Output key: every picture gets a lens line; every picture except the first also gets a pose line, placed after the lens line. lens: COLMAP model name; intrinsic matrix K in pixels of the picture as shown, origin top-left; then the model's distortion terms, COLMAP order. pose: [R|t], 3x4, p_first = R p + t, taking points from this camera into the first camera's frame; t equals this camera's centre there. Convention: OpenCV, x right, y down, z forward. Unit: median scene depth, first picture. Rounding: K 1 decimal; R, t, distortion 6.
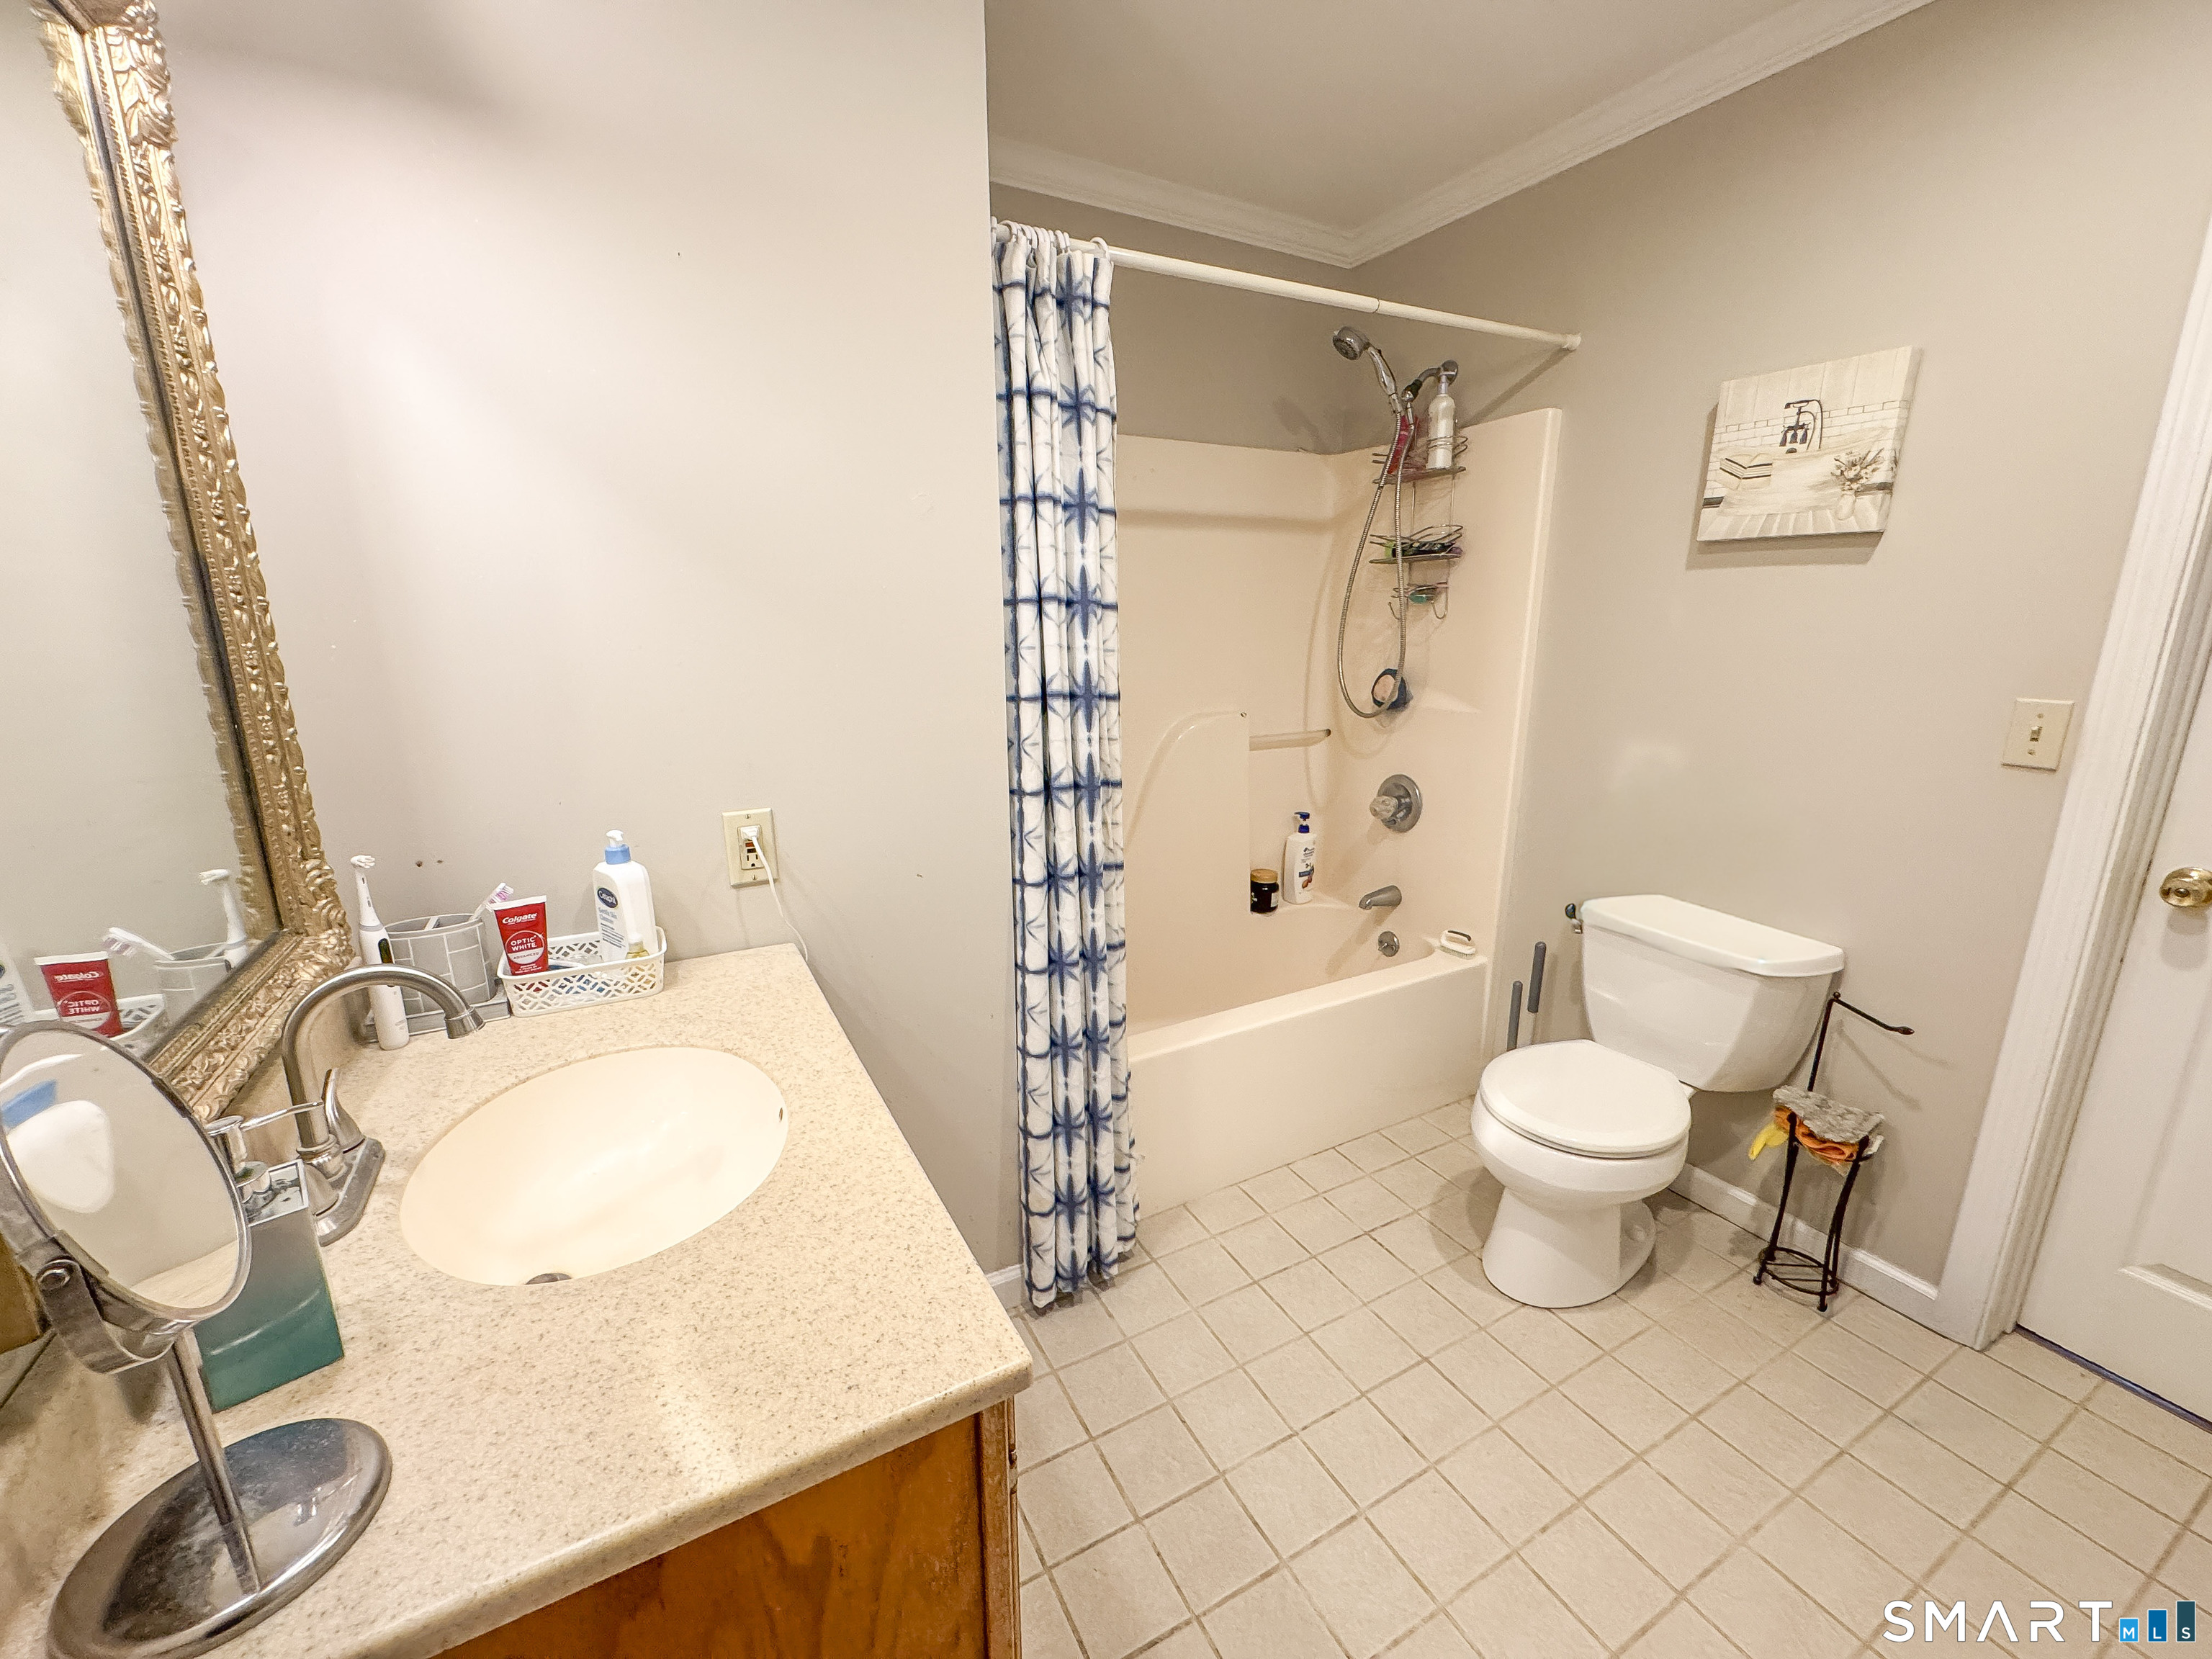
lens RADIAL K [[880.8, 0, 1108.6], [0, 880.8, 832.9], [0, 0, 1]] dist [-0.004389, -0.000391]
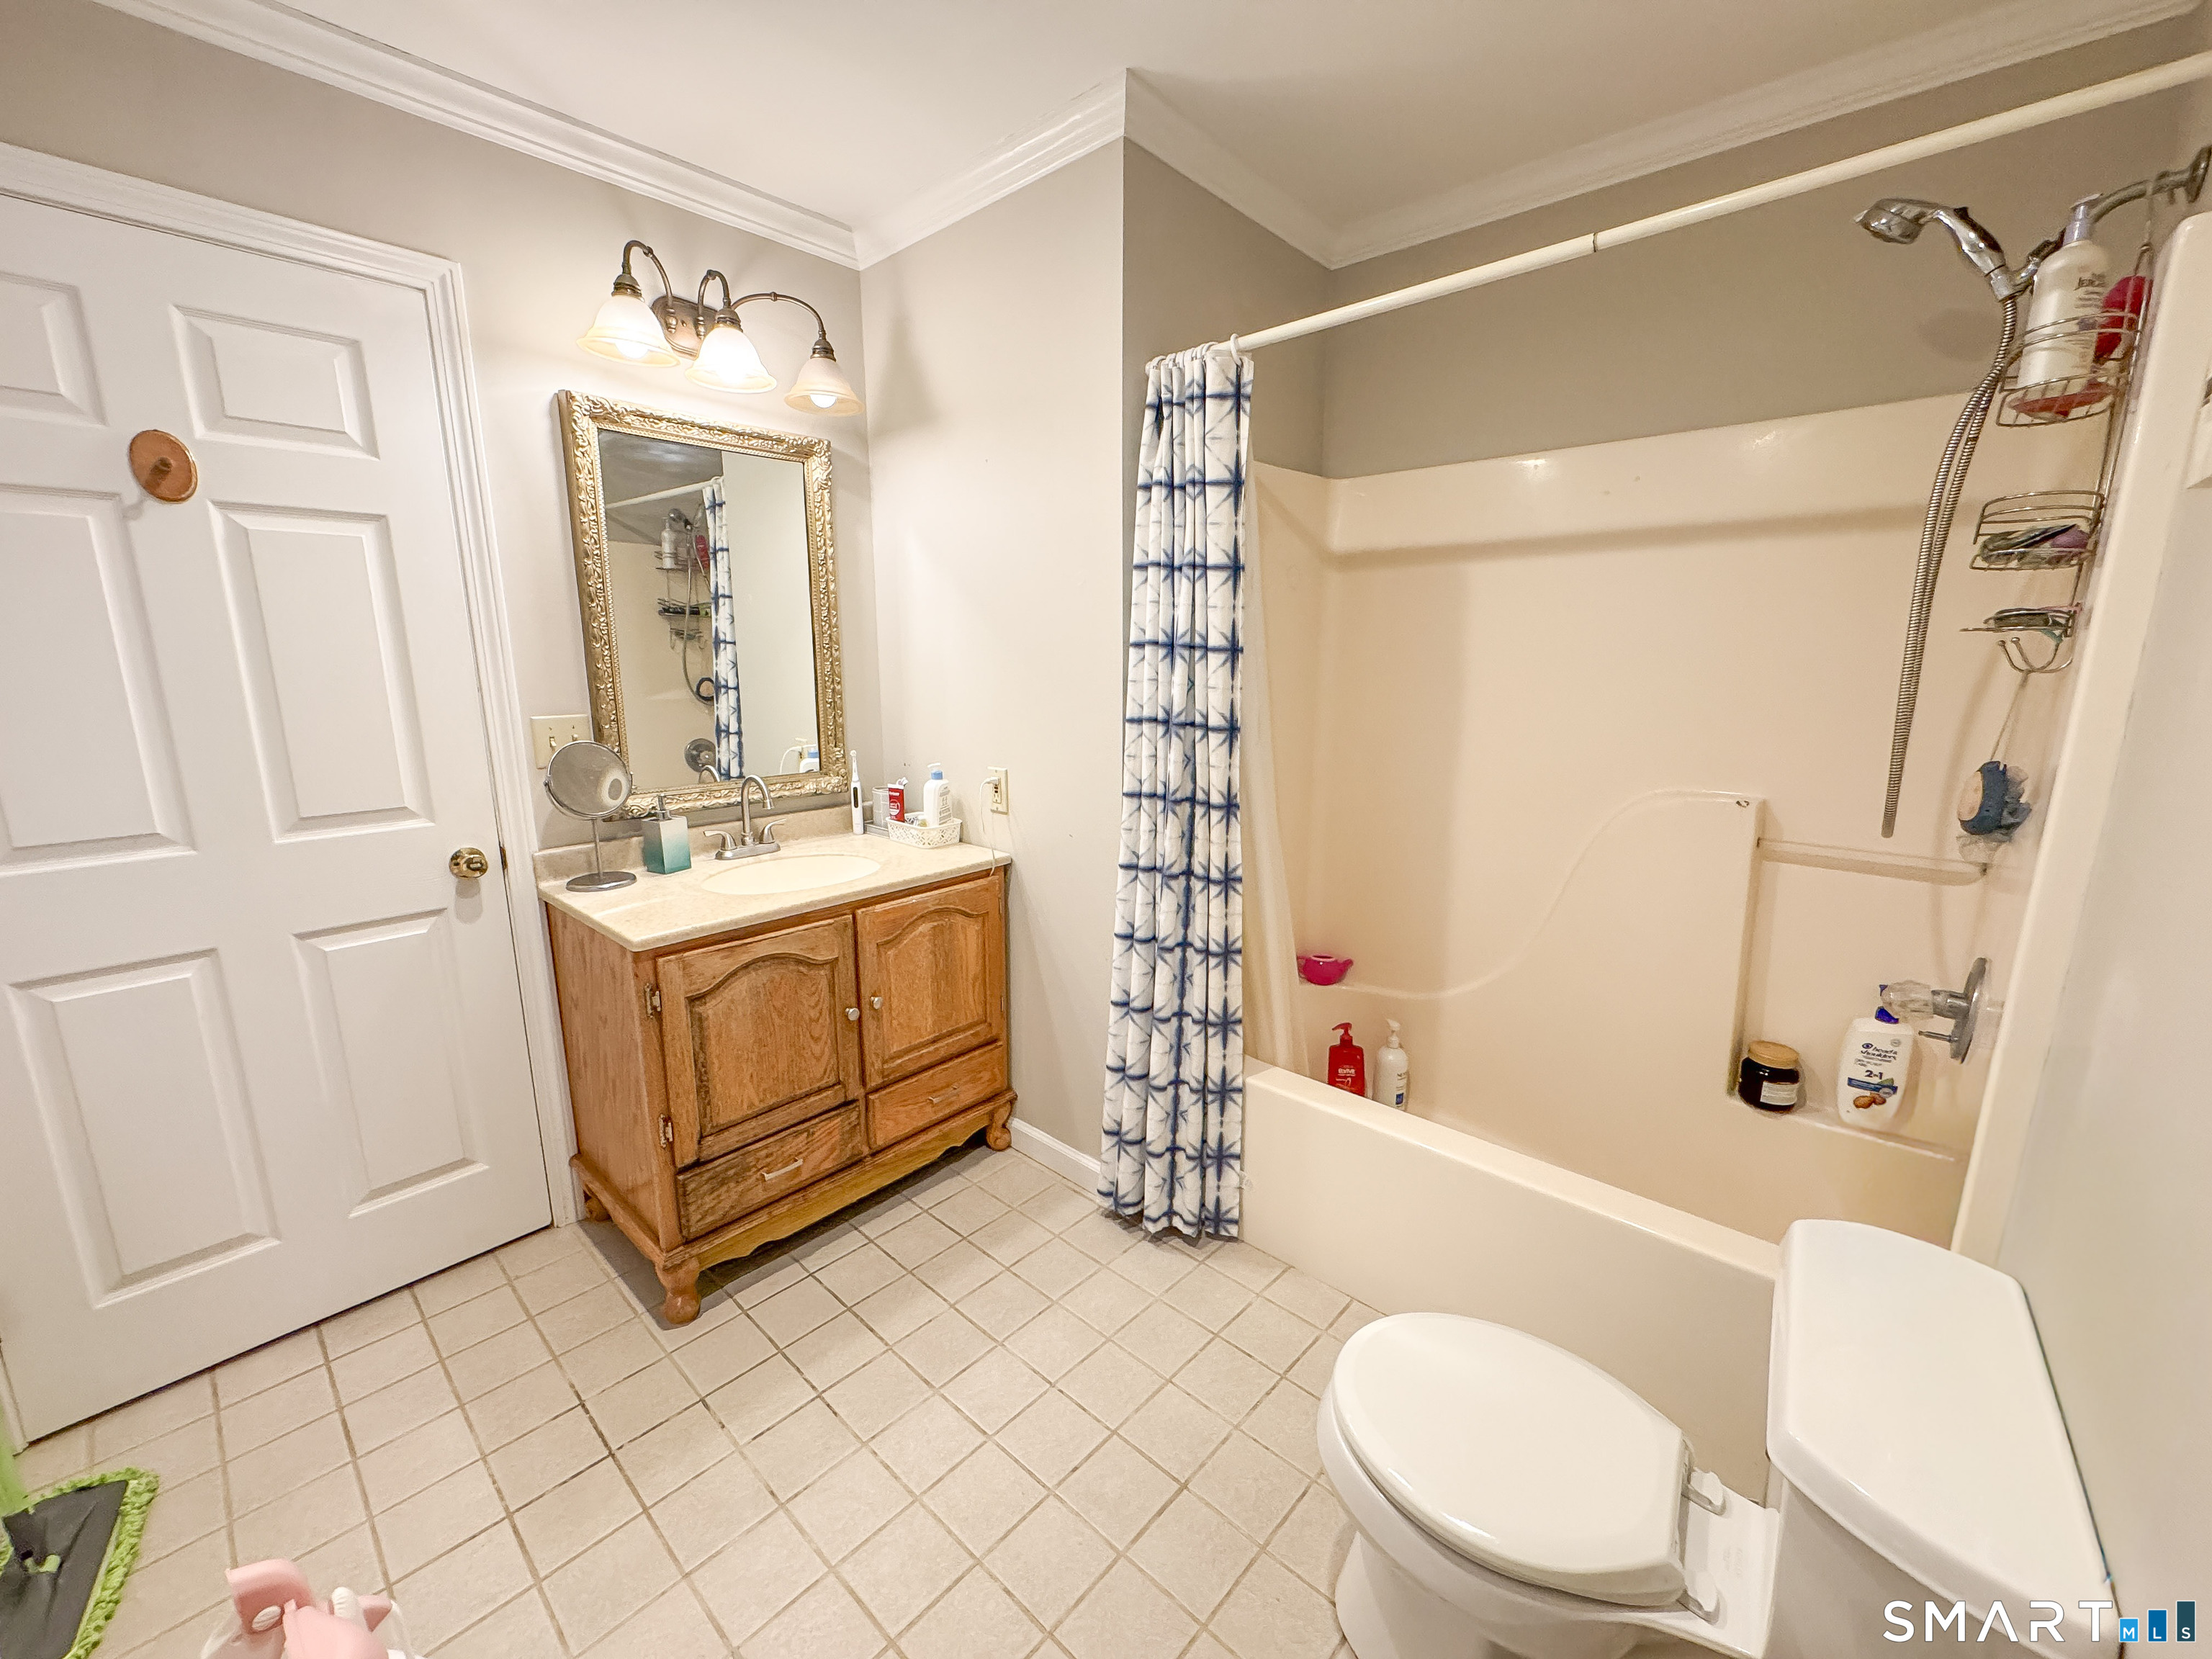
lens RADIAL K [[880.8, 0, 1104.1], [0, 880.8, 833.4], [0, 0, 1]] dist [-0.004389, -0.000391]
pose [[0.328318, 0.196498, -0.923902, 1.110607], [-0.232422, 0.964855, 0.122614, -0.140391], [0.915525, 0.174479, 0.362450, 0.526608]]
